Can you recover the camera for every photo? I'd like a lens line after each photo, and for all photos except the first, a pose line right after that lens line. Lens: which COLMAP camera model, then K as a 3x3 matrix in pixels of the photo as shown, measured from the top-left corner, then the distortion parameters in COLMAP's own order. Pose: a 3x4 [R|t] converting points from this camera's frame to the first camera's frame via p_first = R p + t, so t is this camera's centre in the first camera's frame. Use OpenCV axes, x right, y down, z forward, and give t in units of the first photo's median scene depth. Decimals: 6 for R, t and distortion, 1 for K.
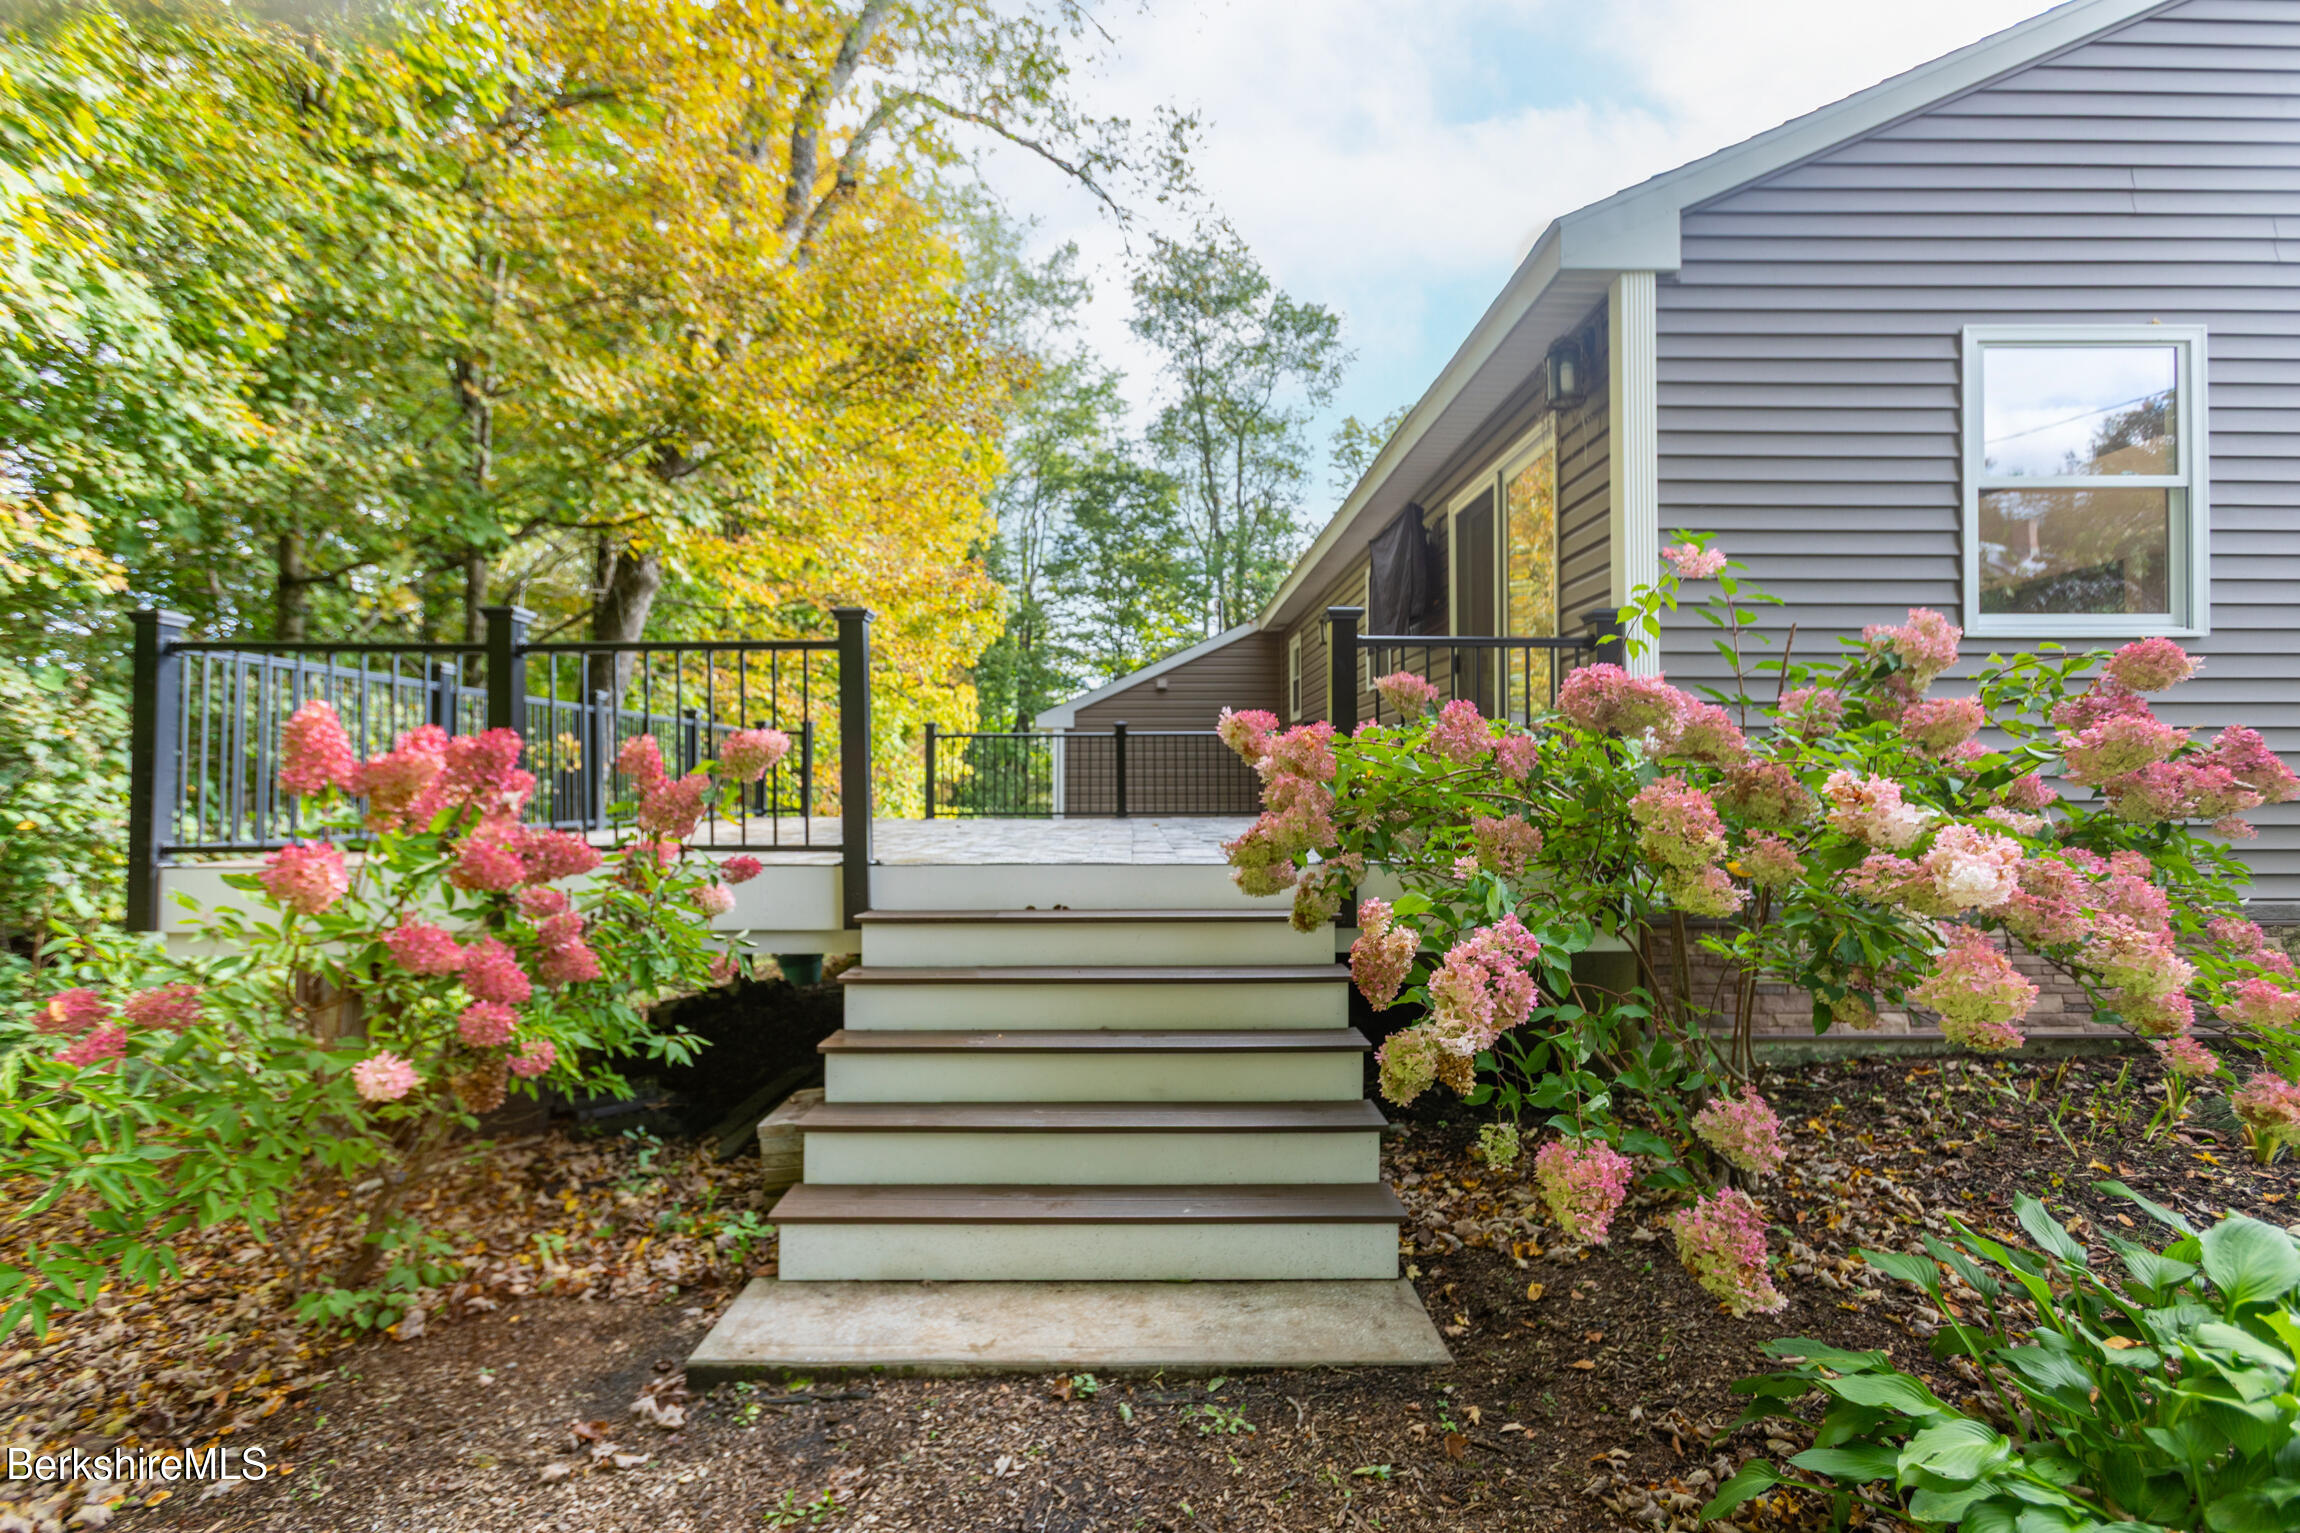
lens RADIAL K [[1121.3, 0, 1138.0], [0, 1121.3, 766.3], [0, 0, 1]] dist [0.003251, 0.003386]
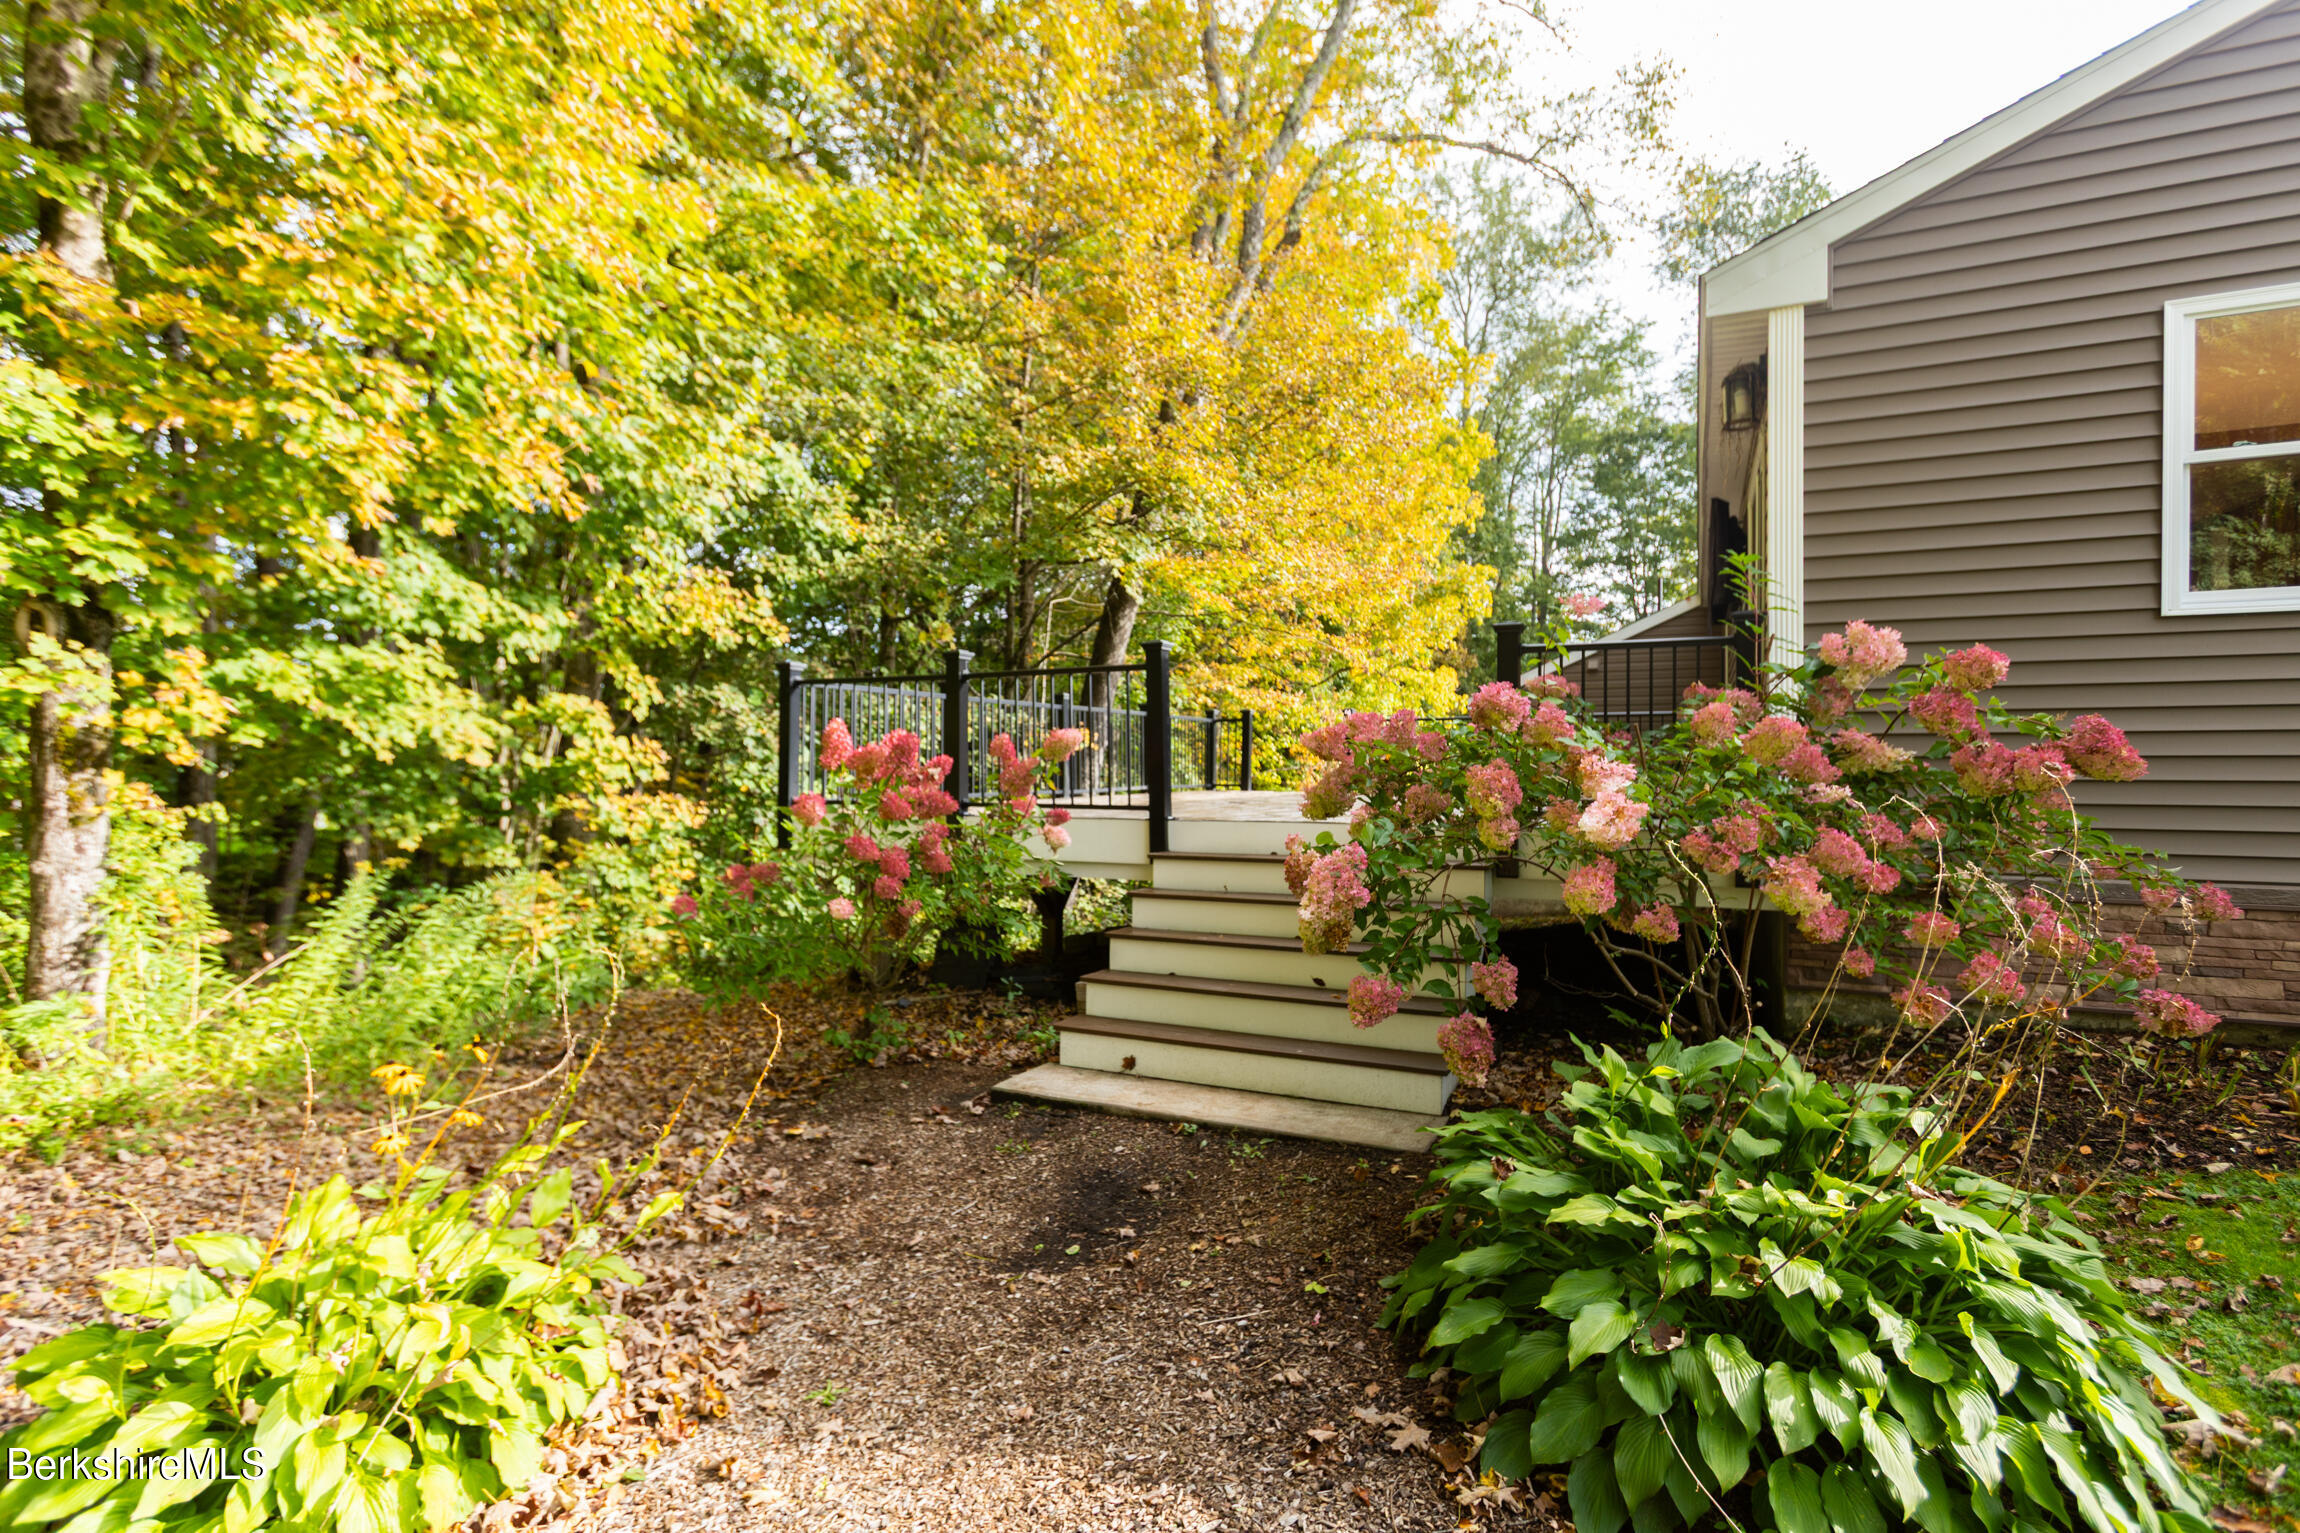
lens RADIAL K [[1121.3, 0, 1163.4], [0, 1121.3, 765.7], [0, 0, 1]] dist [0.003251, 0.003386]
pose [[0.902322, 0.001533, -0.431060, 0.248185], [0.005932, 0.999855, 0.015972, -0.002781], [0.431021, -0.016969, 0.902182, -0.194463]]
